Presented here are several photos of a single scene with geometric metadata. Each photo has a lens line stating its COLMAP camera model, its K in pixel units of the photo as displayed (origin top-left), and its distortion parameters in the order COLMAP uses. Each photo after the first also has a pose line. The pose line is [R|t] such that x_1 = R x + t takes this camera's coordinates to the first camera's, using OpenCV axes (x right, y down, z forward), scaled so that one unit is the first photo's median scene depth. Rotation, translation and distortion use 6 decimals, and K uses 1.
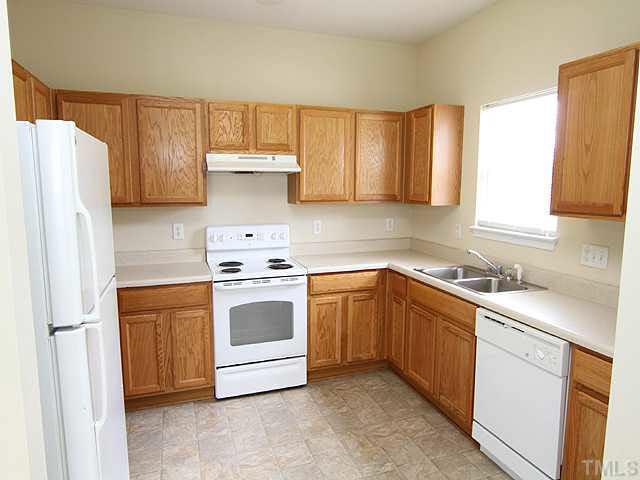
lens RADIAL K [[421.9, 0, 320.0], [0, 421.9, 240.0], [0, 0, 1]] dist [0.000142, 0.002350]
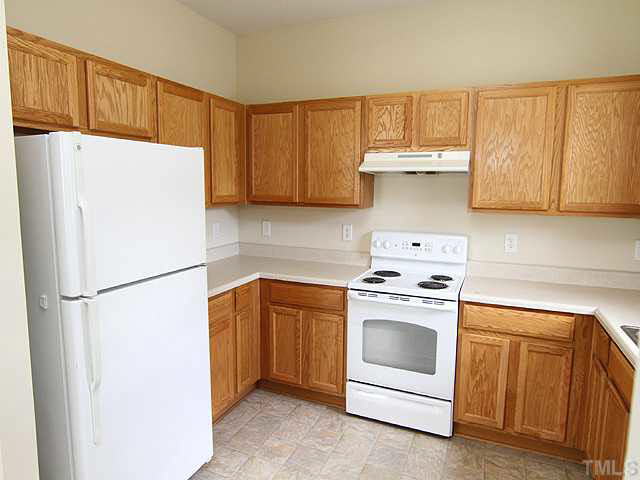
lens RADIAL K [[421.9, 0, 320.0], [0, 421.9, 240.0], [0, 0, 1]] dist [0.000142, 0.002350]
pose [[0.724700, 0.095544, -0.682409, 0.307614], [-0.101365, 0.994348, 0.031571, -0.030080], [0.681568, 0.046293, 0.730289, 0.238829]]
